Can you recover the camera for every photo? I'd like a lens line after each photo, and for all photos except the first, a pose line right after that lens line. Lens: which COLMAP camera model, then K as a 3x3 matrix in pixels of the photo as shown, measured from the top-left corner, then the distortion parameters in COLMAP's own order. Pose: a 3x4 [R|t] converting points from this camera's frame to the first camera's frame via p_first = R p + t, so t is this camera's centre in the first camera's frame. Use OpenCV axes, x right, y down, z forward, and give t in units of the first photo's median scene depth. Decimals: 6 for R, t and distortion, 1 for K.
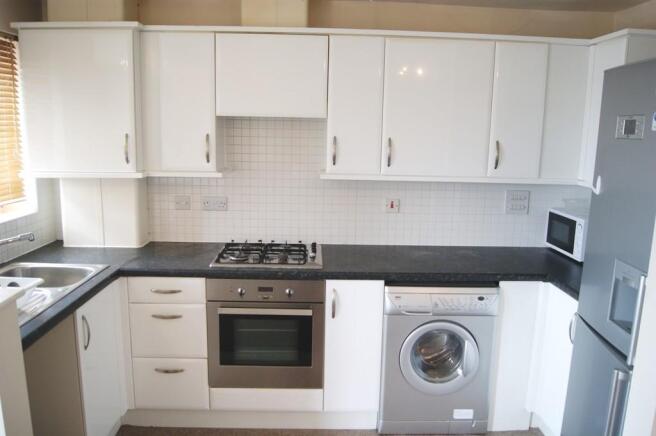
lens RADIAL K [[520.9, 0, 328.5], [0, 520.9, 220.8], [0, 0, 1]] dist [-0.067725, 0.005218]
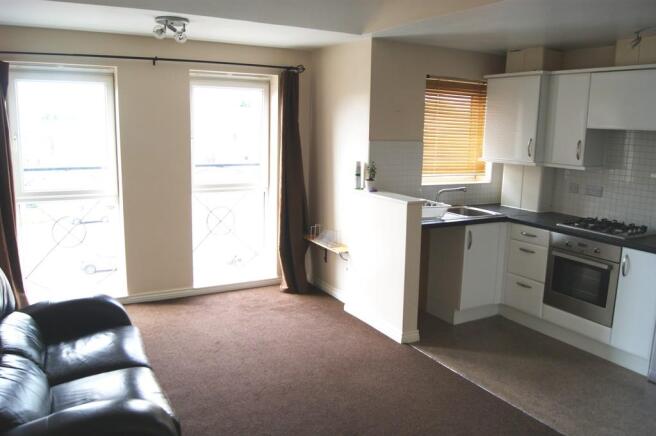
lens RADIAL K [[520.9, 0, 328.1], [0, 520.9, 217.8], [0, 0, 1]] dist [-0.067725, 0.005218]
pose [[0.477483, 0.150680, -0.865624, 0.743159], [-0.169497, 0.982477, 0.077525, 0.061435], [0.862138, 0.109703, 0.494655, -0.337365]]
